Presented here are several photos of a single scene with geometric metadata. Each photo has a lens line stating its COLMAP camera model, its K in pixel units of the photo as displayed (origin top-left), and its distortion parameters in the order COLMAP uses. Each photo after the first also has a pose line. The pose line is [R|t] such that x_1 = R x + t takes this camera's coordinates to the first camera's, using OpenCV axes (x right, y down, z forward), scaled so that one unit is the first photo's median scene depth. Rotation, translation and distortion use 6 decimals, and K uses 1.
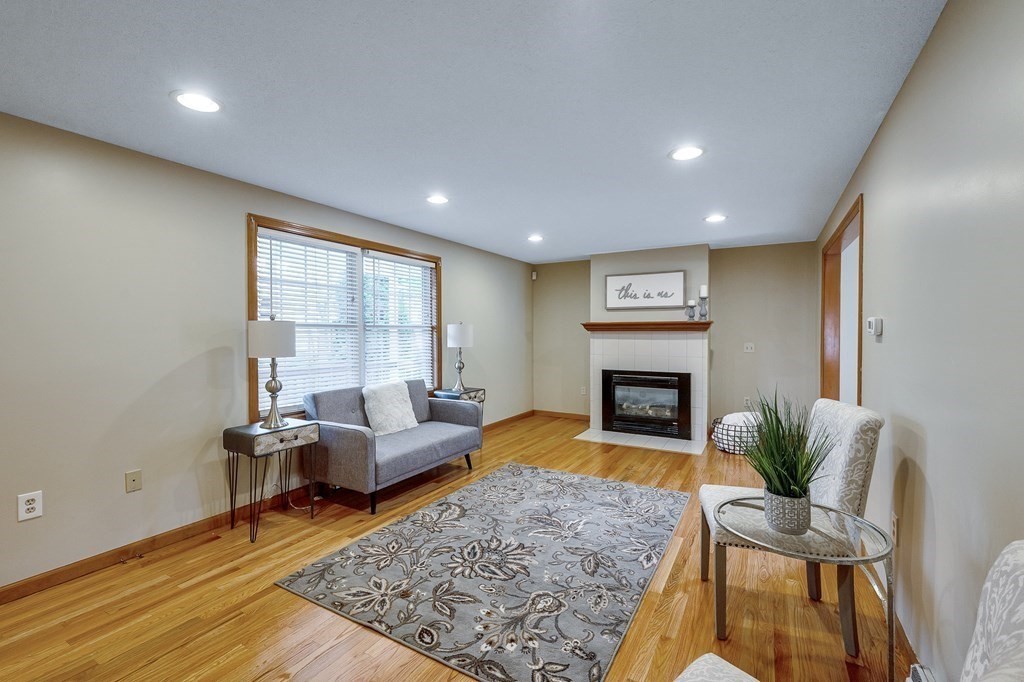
lens RADIAL K [[436.9, 0, 515.0], [0, 436.9, 339.9], [0, 0, 1]] dist [-0.002483, -0.000147]
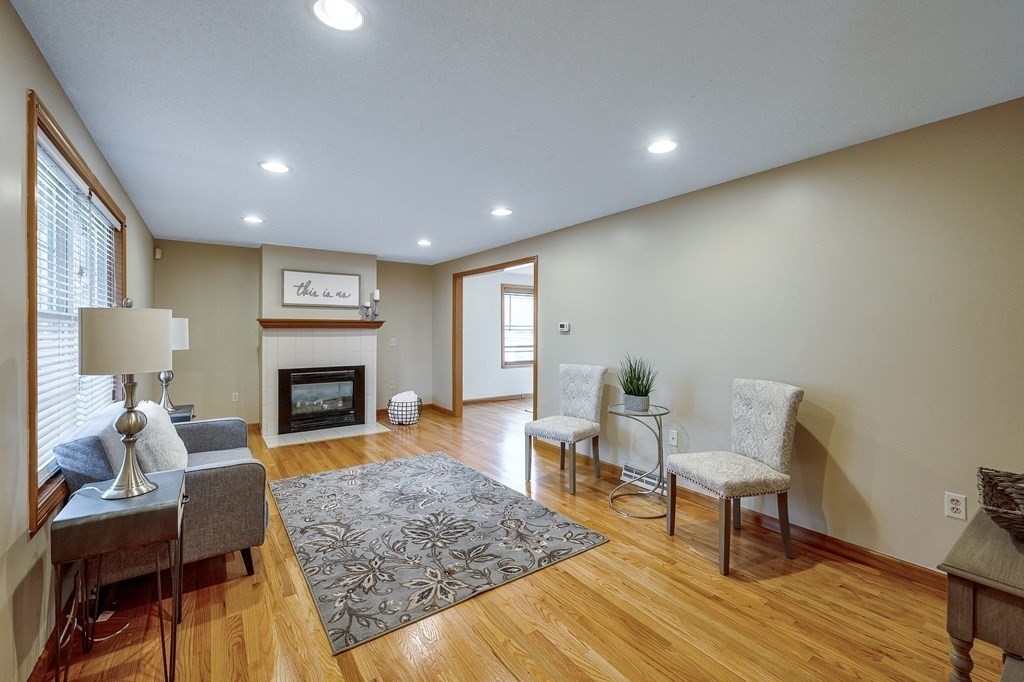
lens RADIAL K [[423.8, 0, 499.1], [0, 423.8, 335.1], [0, 0, 1]] dist [-0.000142, 0.000122]
pose [[0.439248, -0.013090, 0.898271, -0.838217], [0.011765, 0.999892, 0.008818, -0.030227], [-0.898289, 0.006695, 0.439354, 0.280153]]
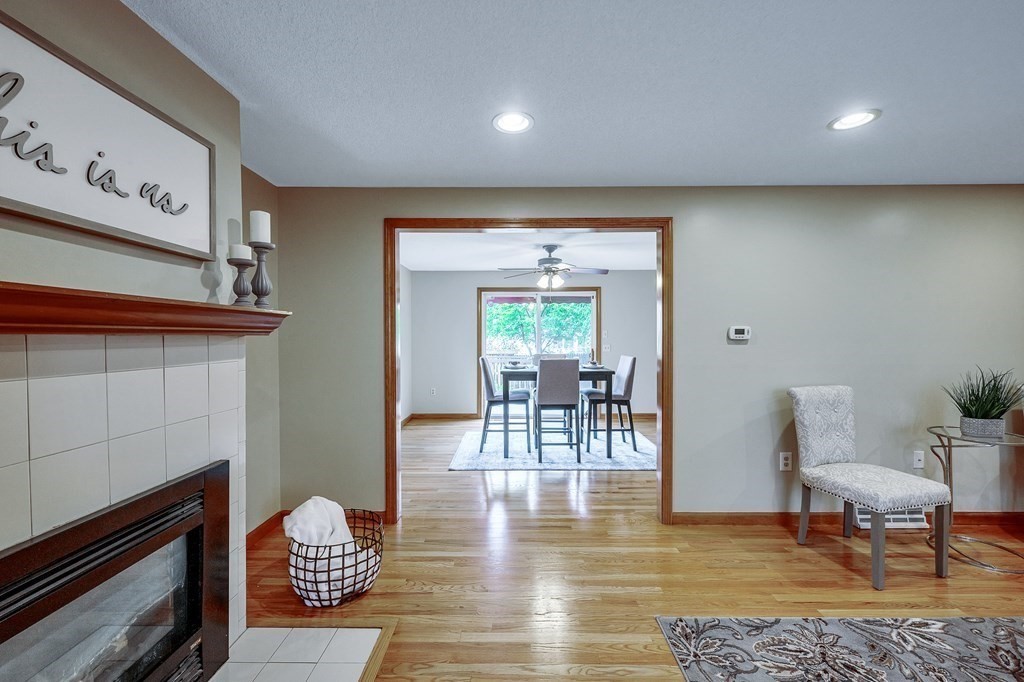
lens RADIAL K [[425.7, 0, 500.8], [0, 425.7, 342.8], [0, 0, 1]] dist [-0.000136, -0.000154]
pose [[-0.483054, -0.009702, 0.875537, -0.003892], [0.017372, 0.999636, 0.020662, -0.046412], [-0.875418, 0.025191, -0.482709, 1.701455]]
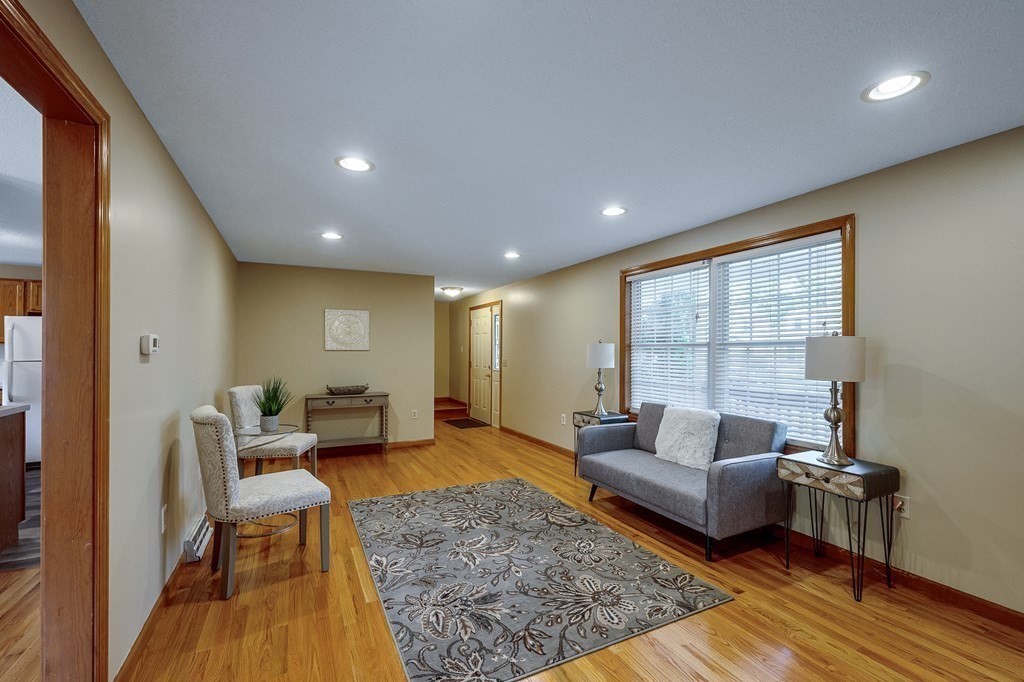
lens RADIAL K [[422.7, 0, 516.6], [0, 422.7, 341.6], [0, 0, 1]] dist [-0.000051, 0.000404]
pose [[-0.540582, -0.023031, -0.840976, 0.842954], [-0.014663, 0.999731, -0.017953, -0.029812], [0.841163, 0.002626, -0.540775, 1.536319]]
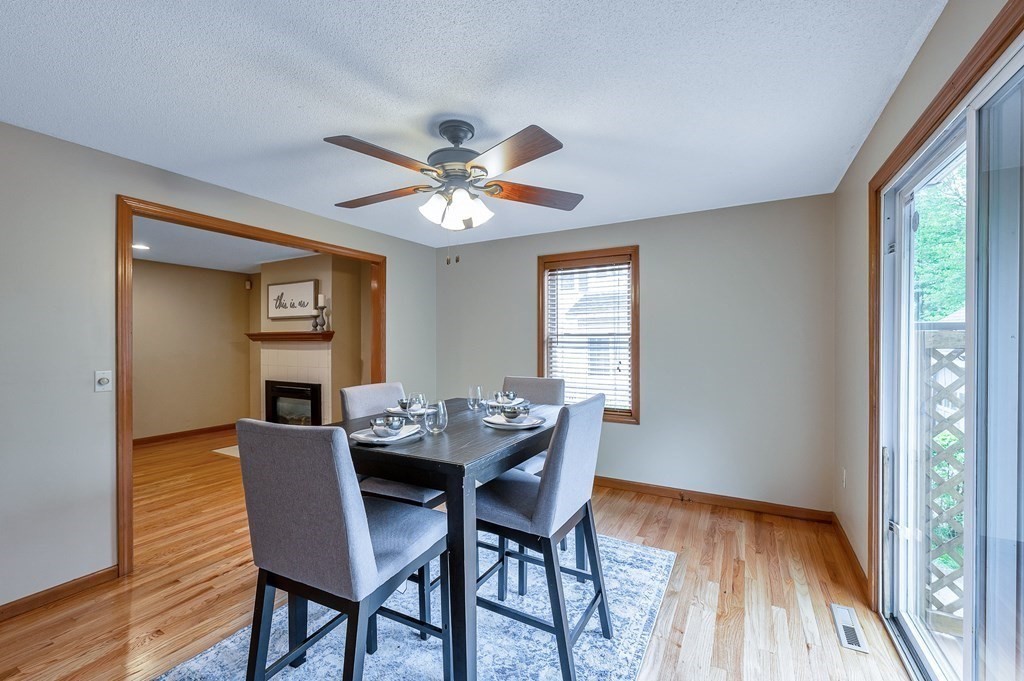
lens RADIAL K [[410.5, 0, 500.3], [0, 410.5, 337.7], [0, 0, 1]] dist [-0.000039, -0.000033]
pose [[0.999836, -0.002880, 0.017875, 1.424650], [0.003321, 0.999690, -0.024690, -0.021153], [-0.017798, 0.024745, 0.999535, 0.054174]]
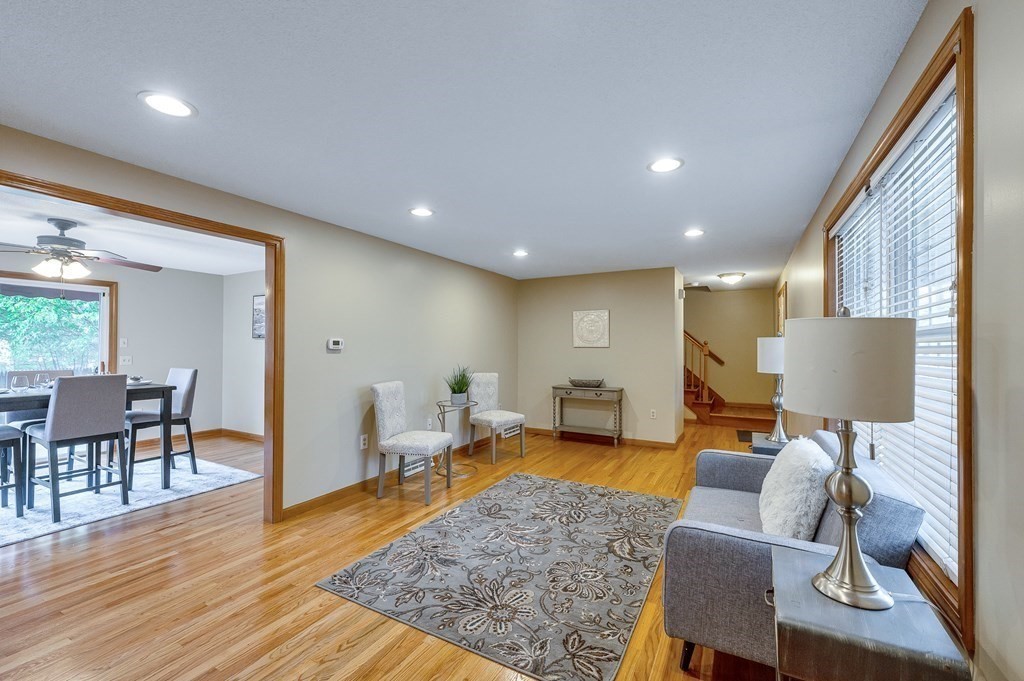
lens RADIAL K [[431.6, 0, 520.8], [0, 431.6, 343.4], [0, 0, 1]] dist [-0.001063, -0.000100]
pose [[-0.999306, -0.001735, -0.037217, 0.112312], [-0.002042, 0.999964, 0.008229, -0.052069], [0.037202, 0.008299, -0.999273, 1.992168]]
